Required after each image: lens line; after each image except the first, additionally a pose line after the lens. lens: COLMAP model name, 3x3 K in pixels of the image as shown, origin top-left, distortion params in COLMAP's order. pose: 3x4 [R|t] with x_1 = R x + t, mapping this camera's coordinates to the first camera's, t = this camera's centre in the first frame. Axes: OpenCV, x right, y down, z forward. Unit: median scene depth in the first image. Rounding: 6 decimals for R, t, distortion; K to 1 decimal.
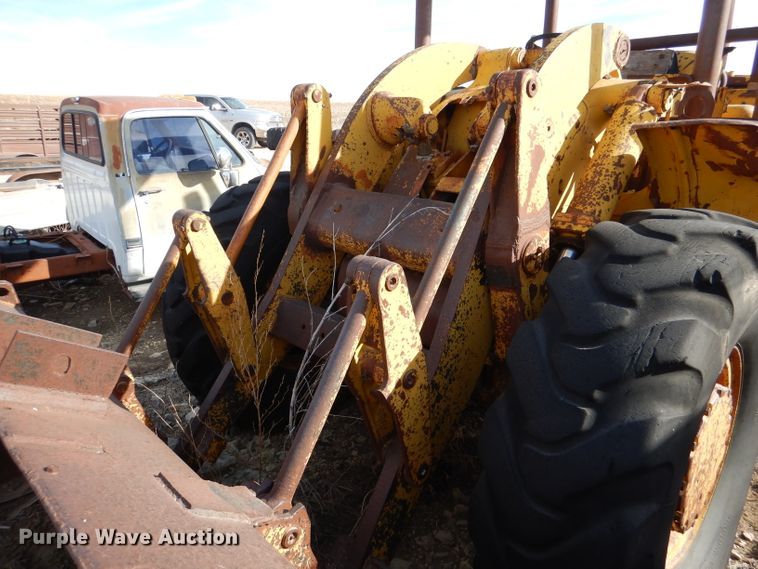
lens RADIAL K [[545.4, 0, 379.0], [0, 545.4, 284.5], [0, 0, 1]] dist [0.014215, 0.002680]
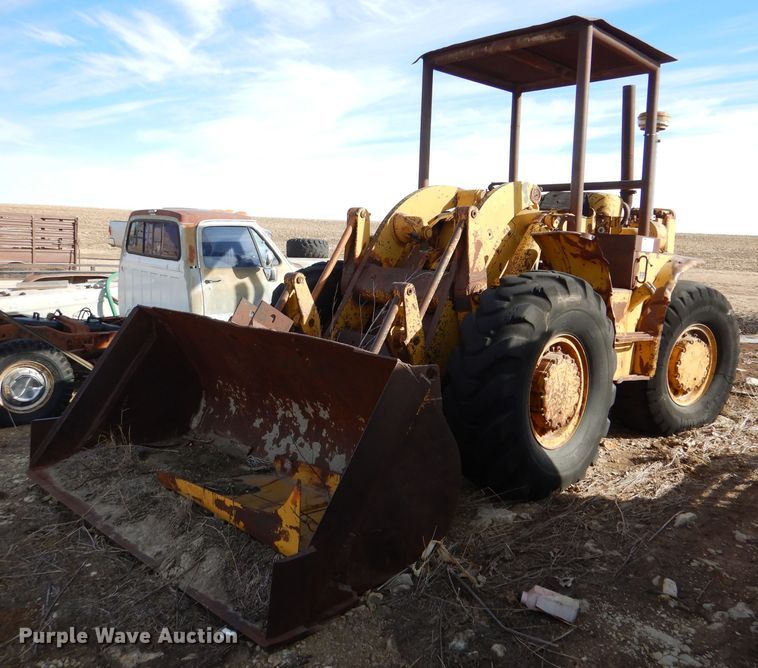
lens RADIAL K [[704.8, 0, 399.8], [0, 704.8, 294.9], [0, 0, 1]] dist [0.002479, 0.008376]
pose [[0.998773, 0.023105, 0.043806, -0.091767], [-0.013066, 0.976098, -0.216936, 0.406385], [-0.047772, 0.216097, 0.975203, -1.184937]]
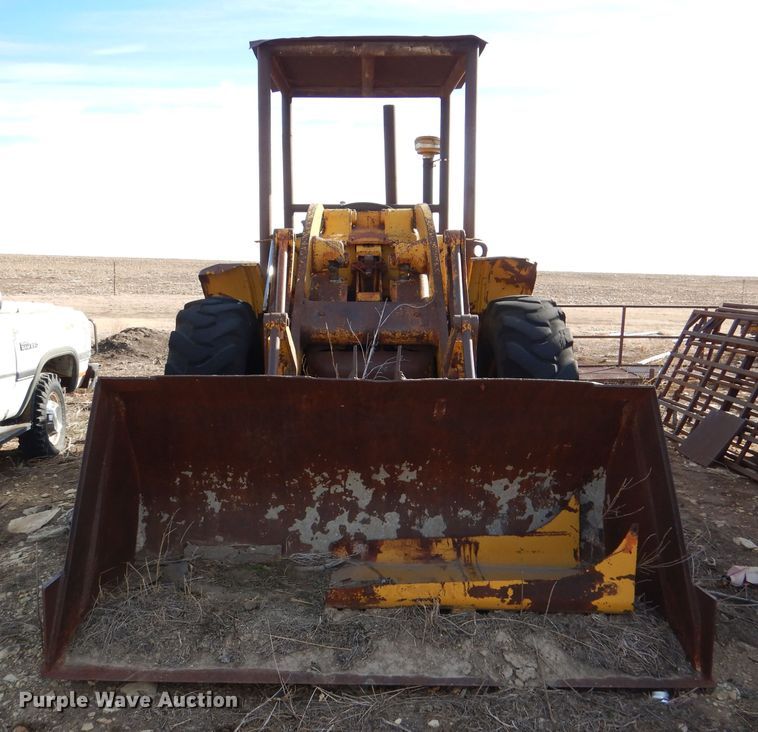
lens RADIAL K [[810.5, 0, 379.0], [0, 810.5, 366.0], [0, 0, 1]] dist [0.019689, 0.001918]
pose [[0.682618, -0.081704, 0.726193, -1.568102], [0.212149, 0.973090, -0.089936, 0.219417], [-0.699304, 0.215453, 0.681582, -0.525066]]
